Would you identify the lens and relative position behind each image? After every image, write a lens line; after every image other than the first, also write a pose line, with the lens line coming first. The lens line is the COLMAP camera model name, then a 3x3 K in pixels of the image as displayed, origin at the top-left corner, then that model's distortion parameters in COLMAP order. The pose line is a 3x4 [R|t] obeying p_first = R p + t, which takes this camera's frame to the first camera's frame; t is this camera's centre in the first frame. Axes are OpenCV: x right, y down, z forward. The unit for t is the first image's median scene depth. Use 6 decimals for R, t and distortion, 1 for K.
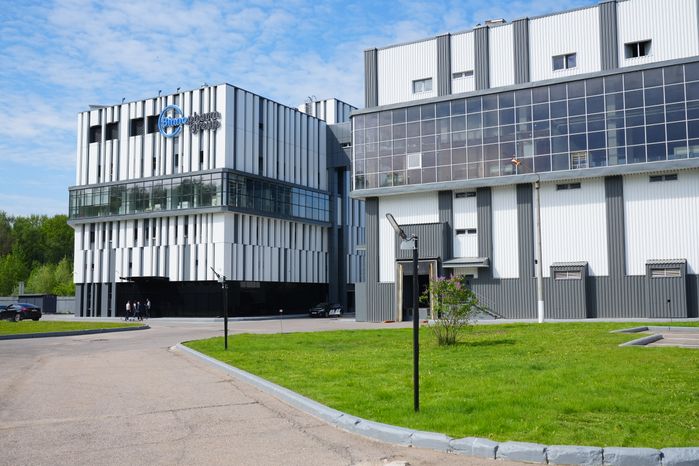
lens RADIAL K [[732.6, 0, 349.7], [0, 732.6, 233.9], [0, 0, 1]] dist [-0.027162, 0.000000]
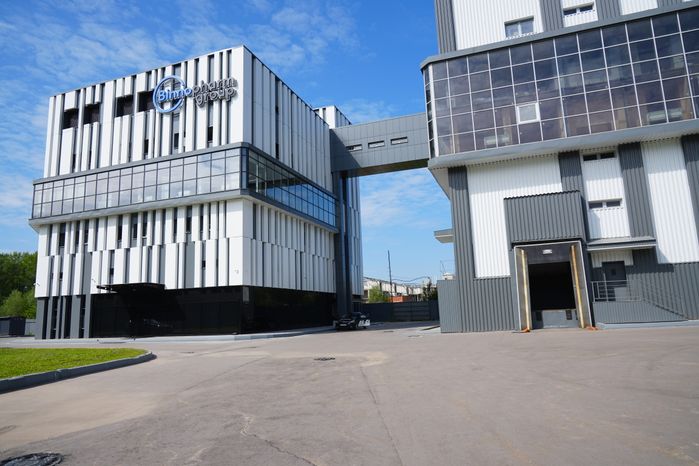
lens RADIAL K [[481.5, 0, 348.9], [0, 481.5, 232.1], [0, 0, 1]] dist [-0.029886, 0.001681]
pose [[0.982467, 0.002227, 0.186423, -0.146263], [0.014124, 0.996166, -0.086337, 0.049627], [-0.185900, 0.087456, 0.978669, 0.448591]]
